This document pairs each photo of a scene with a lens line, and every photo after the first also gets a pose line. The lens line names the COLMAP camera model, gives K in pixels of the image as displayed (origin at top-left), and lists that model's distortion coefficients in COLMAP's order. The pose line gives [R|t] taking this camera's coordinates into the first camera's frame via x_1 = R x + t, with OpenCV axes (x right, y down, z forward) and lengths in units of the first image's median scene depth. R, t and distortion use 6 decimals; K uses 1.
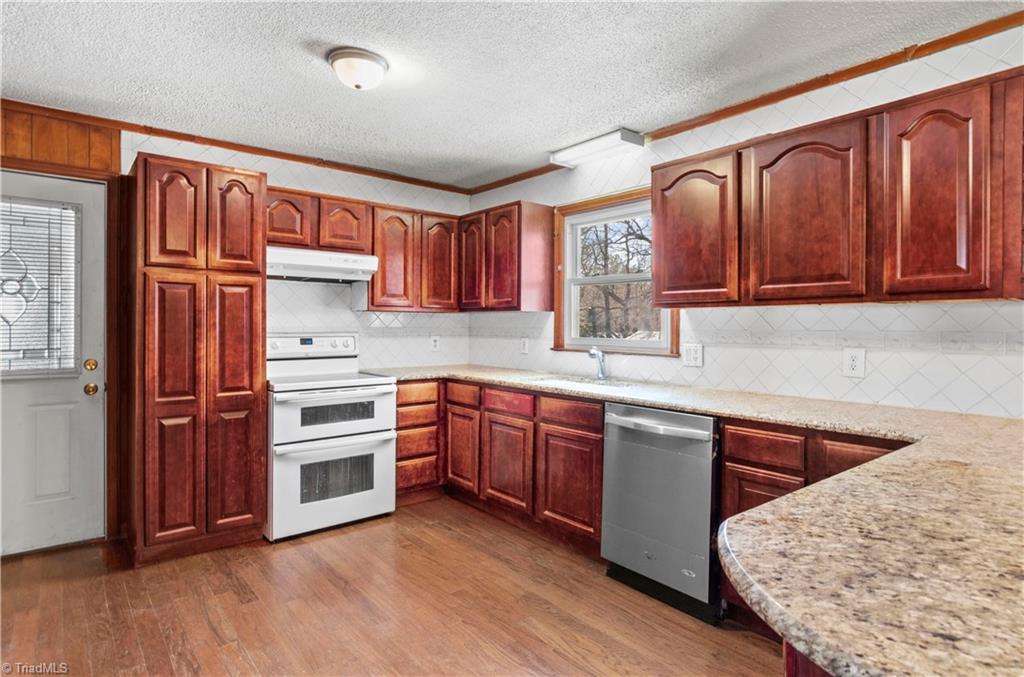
lens RADIAL K [[554.3, 0, 521.1], [0, 554.3, 331.0], [0, 0, 1]] dist [-0.001673, -0.000017]
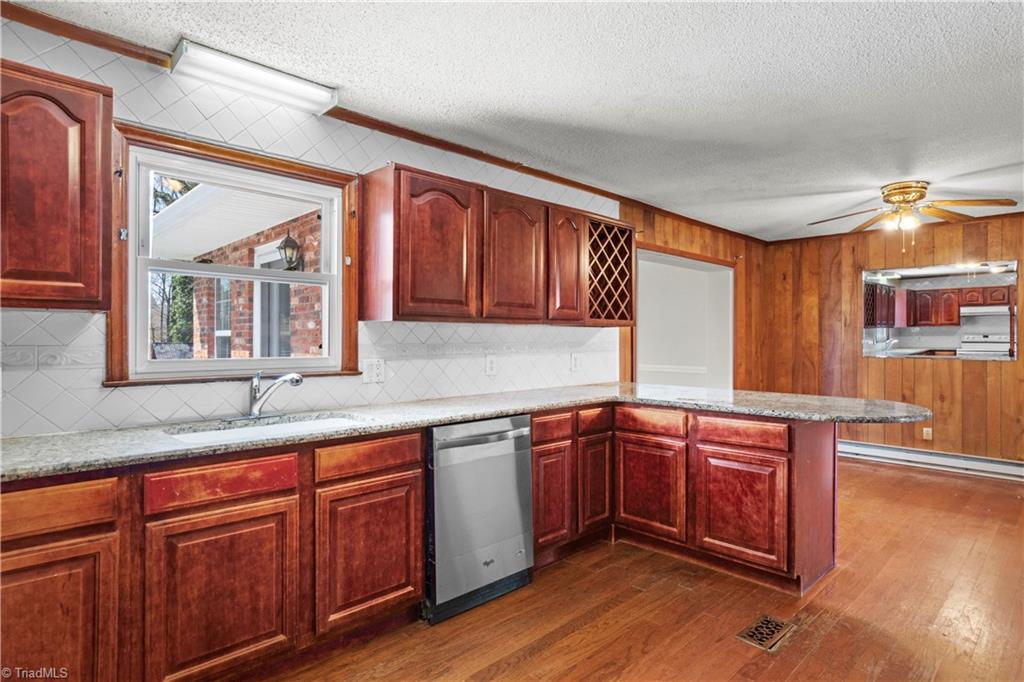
lens RADIAL K [[561.8, 0, 507.5], [0, 561.8, 338.2], [0, 0, 1]] dist [0.001557, -0.002800]
pose [[-0.084638, -0.002143, 0.996409, -0.785222], [0.009262, 0.999953, 0.002937, -0.014423], [-0.996369, 0.009478, -0.084615, 1.015627]]
